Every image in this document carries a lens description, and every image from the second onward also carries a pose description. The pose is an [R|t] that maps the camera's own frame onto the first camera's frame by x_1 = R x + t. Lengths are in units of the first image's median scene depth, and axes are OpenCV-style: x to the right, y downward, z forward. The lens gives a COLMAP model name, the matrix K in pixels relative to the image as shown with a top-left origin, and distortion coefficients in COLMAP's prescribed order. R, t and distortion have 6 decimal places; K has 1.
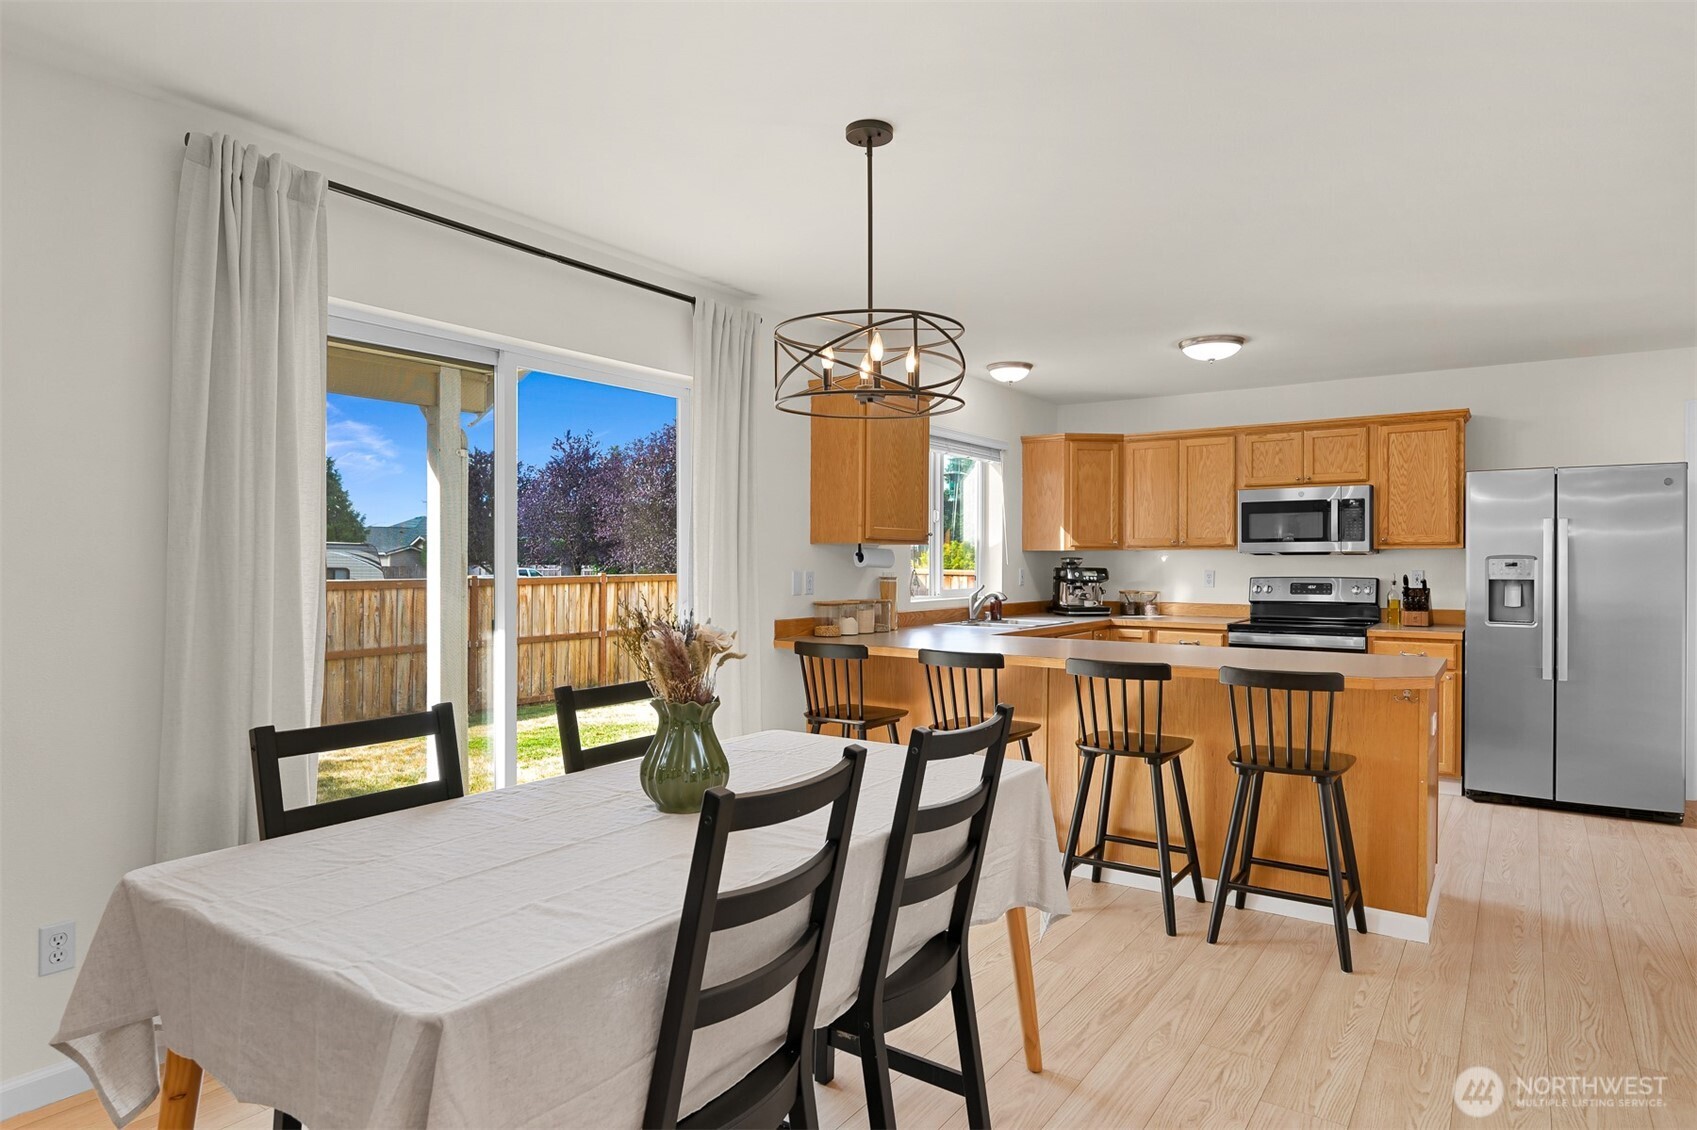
lens RADIAL K [[997.7, 0, 848.5], [0, 997.7, 565.0], [0, 0, 1]] dist [-0.002476, -0.002057]
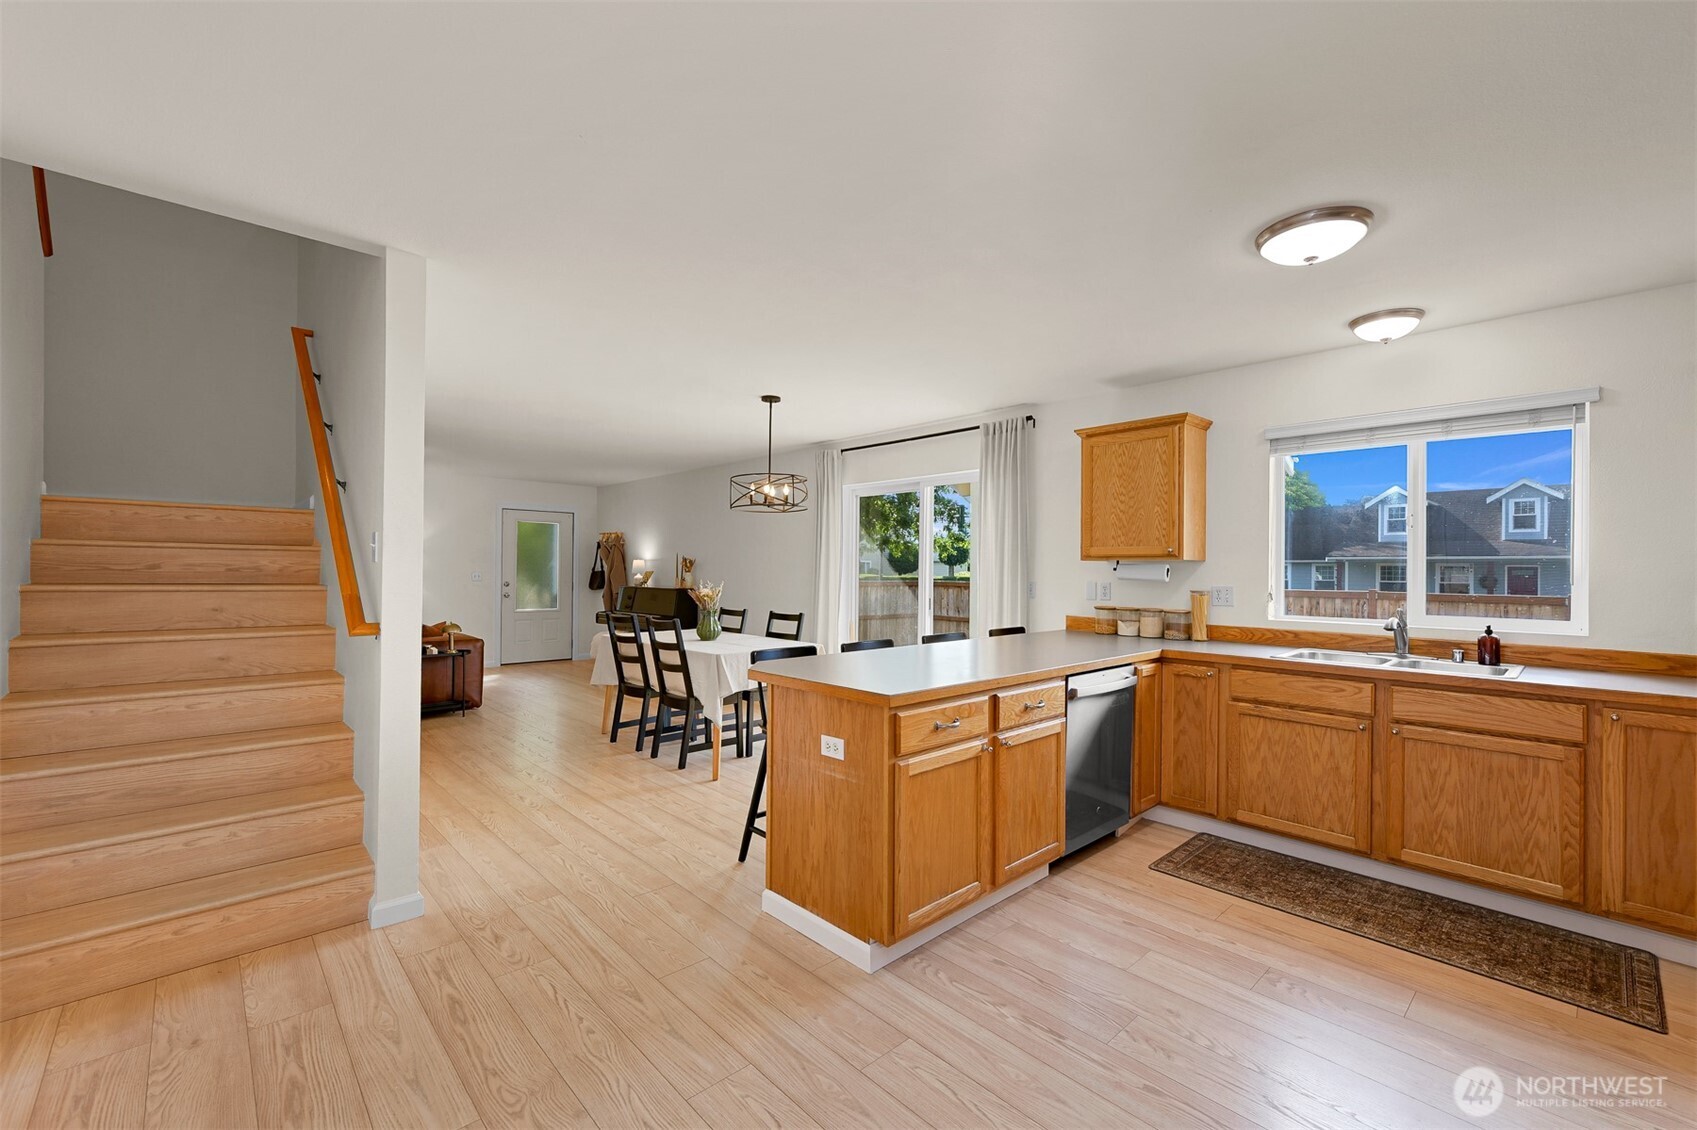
lens RADIAL K [[700.9, 0, 850.7], [0, 700.9, 567.7], [0, 0, 1]] dist [0.001726, -0.000219]
pose [[-0.220978, -0.007477, -0.975250, 0.742544], [-0.015353, 0.999873, -0.004187, -0.003163], [0.975158, 0.014048, -0.221065, 0.703439]]
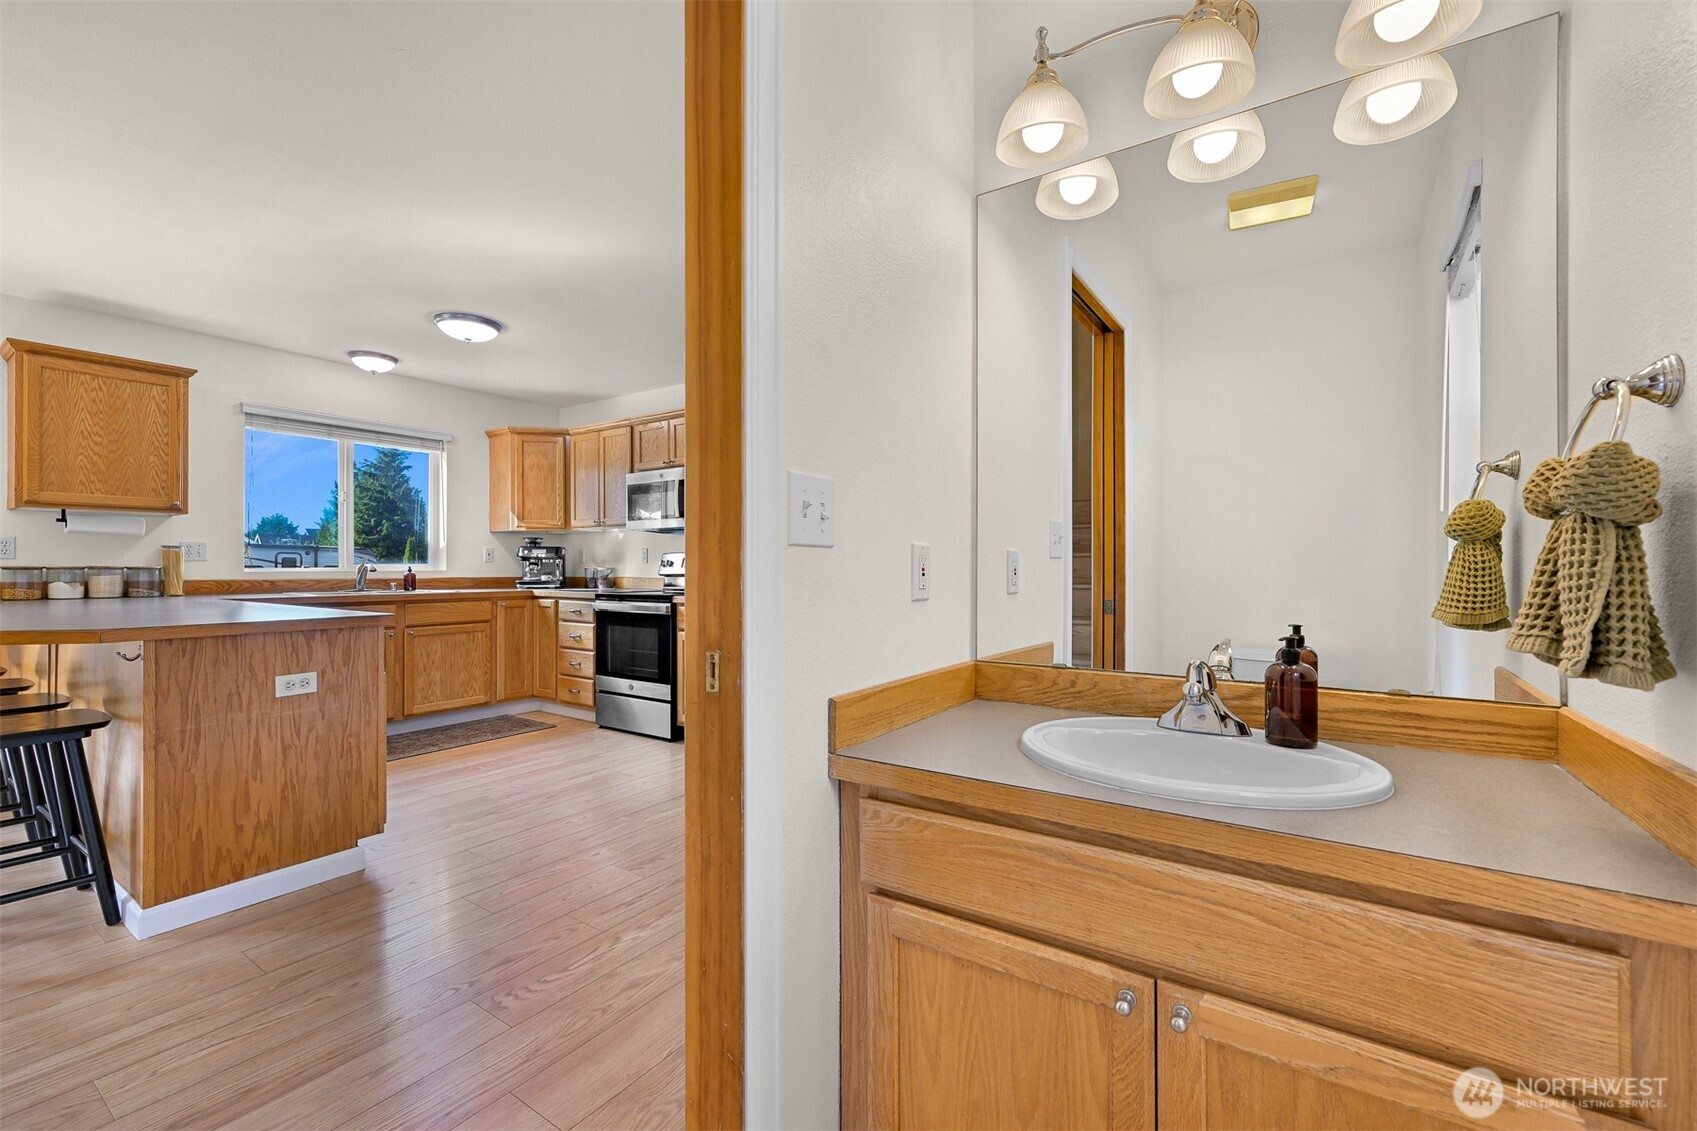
lens RADIAL K [[710.3, 0, 859.5], [0, 710.3, 566.2], [0, 0, 1]] dist [-0.000090, -0.000160]
pose [[0.999948, -0.001928, 0.010012, 0.665442], [0.001986, 0.999981, -0.005773, 0.034365], [-0.010000, 0.005792, 0.999933, 0.210213]]
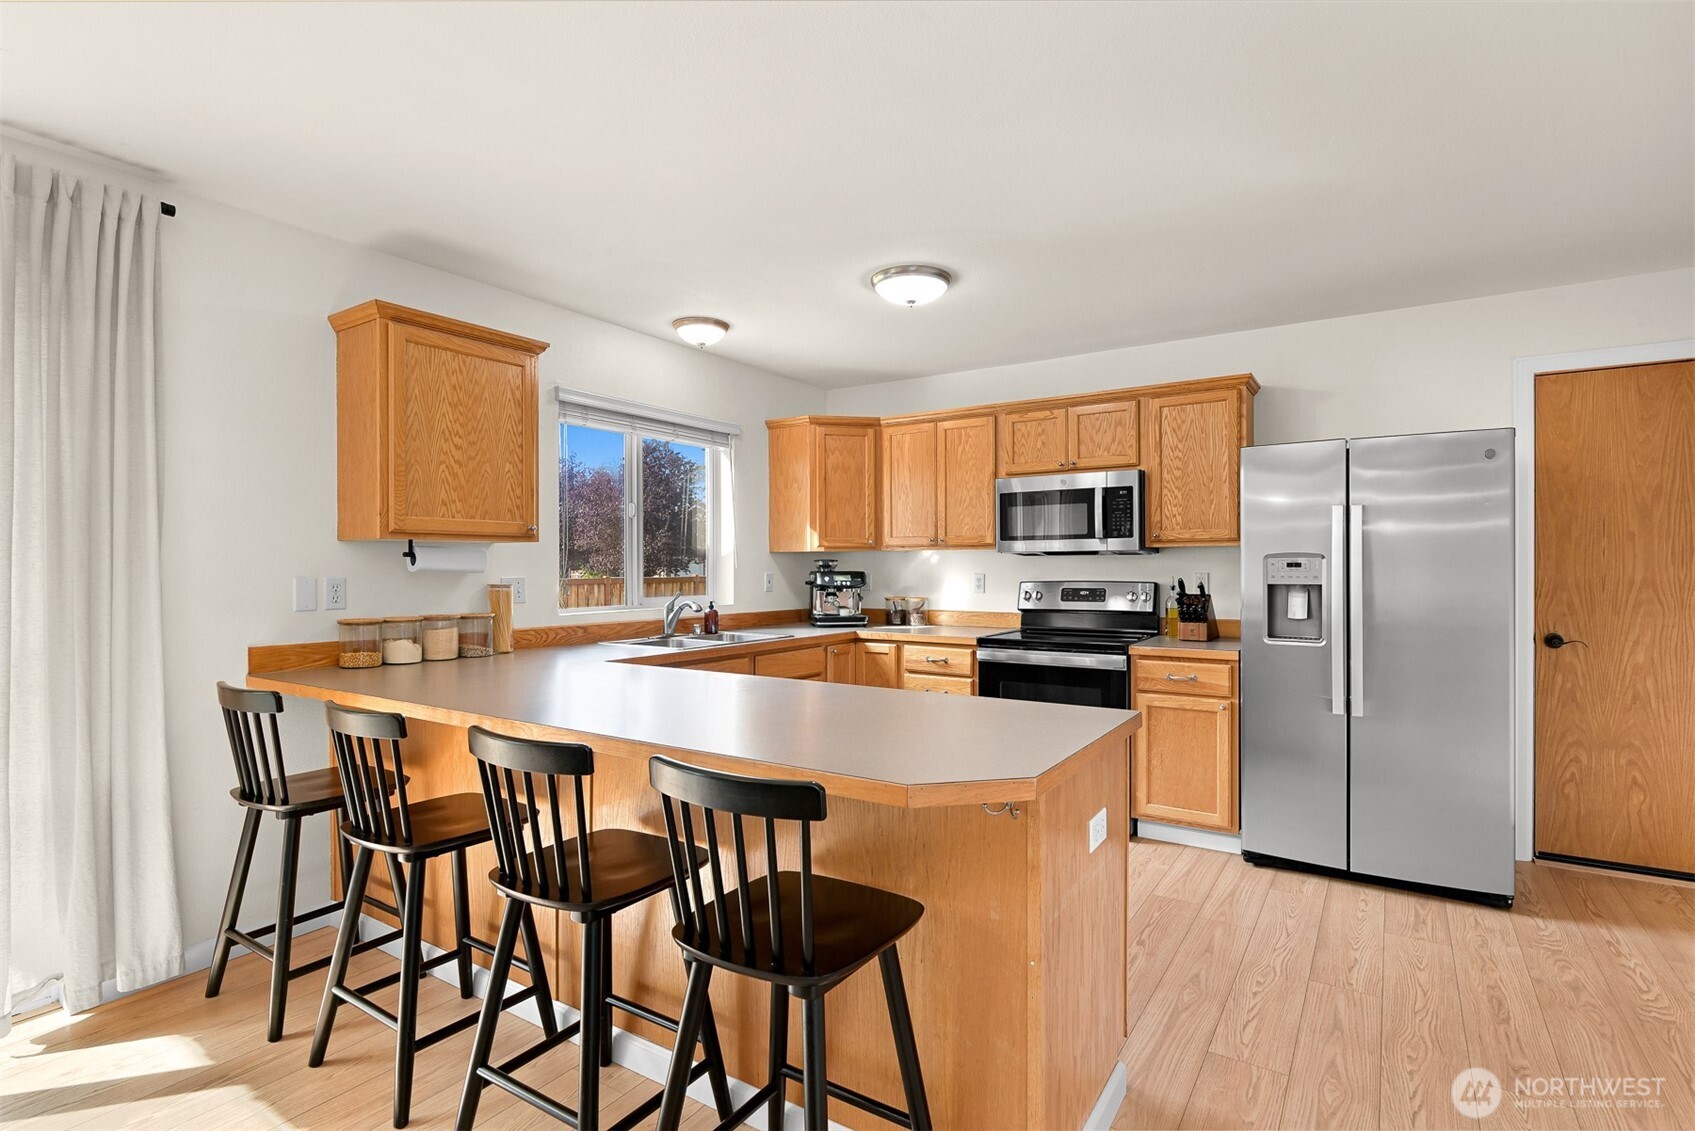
lens RADIAL K [[831.7, 0, 854.3], [0, 831.7, 569.2], [0, 0, 1]] dist [-0.002815, 0.000057]
pose [[0.999694, -0.004327, 0.024349, 0.261079], [0.004336, 0.999991, -0.000331, 0.001410], [-0.024347, 0.000436, 0.999703, 0.306503]]
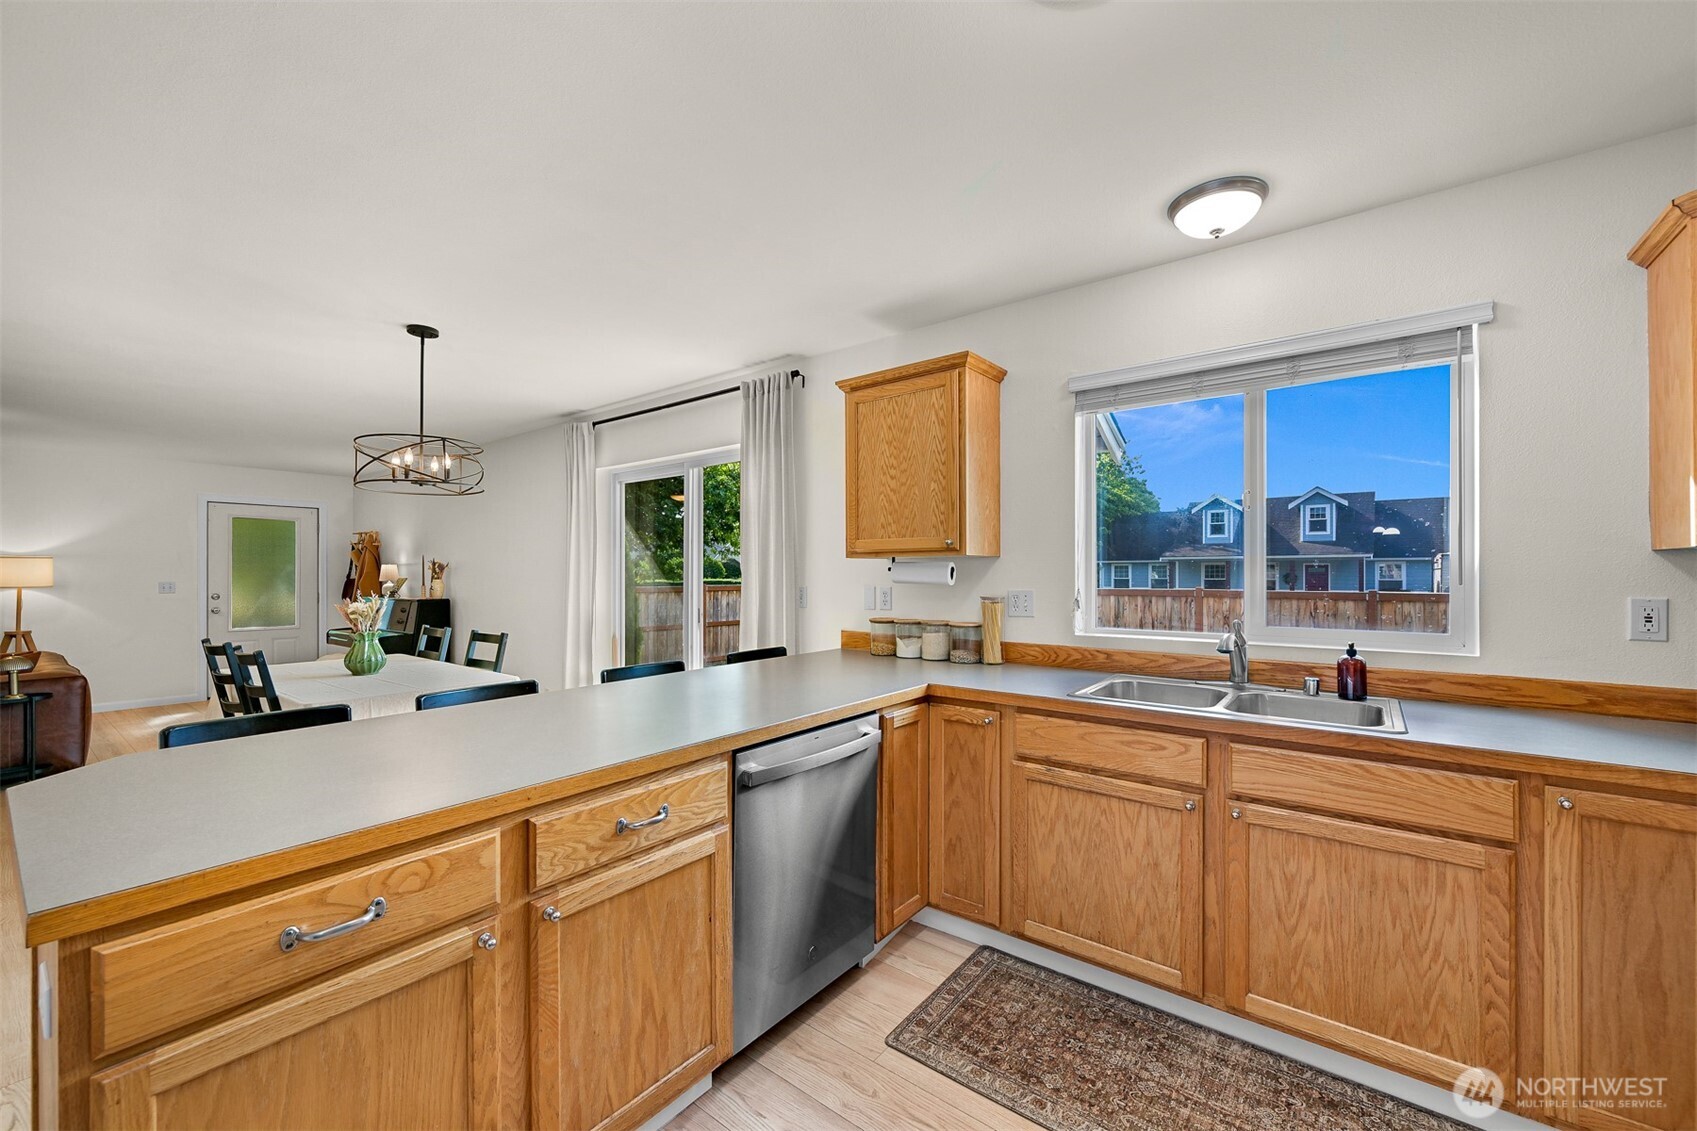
lens RADIAL K [[669.1, 0, 851.7], [0, 669.1, 573.9], [0, 0, 1]] dist [0.000527, -0.000030]
pose [[-0.061217, -0.001884, -0.998123, 0.504477], [-0.004008, 0.999991, -0.001642, -0.004263], [0.998116, 0.003900, -0.061224, 0.807082]]
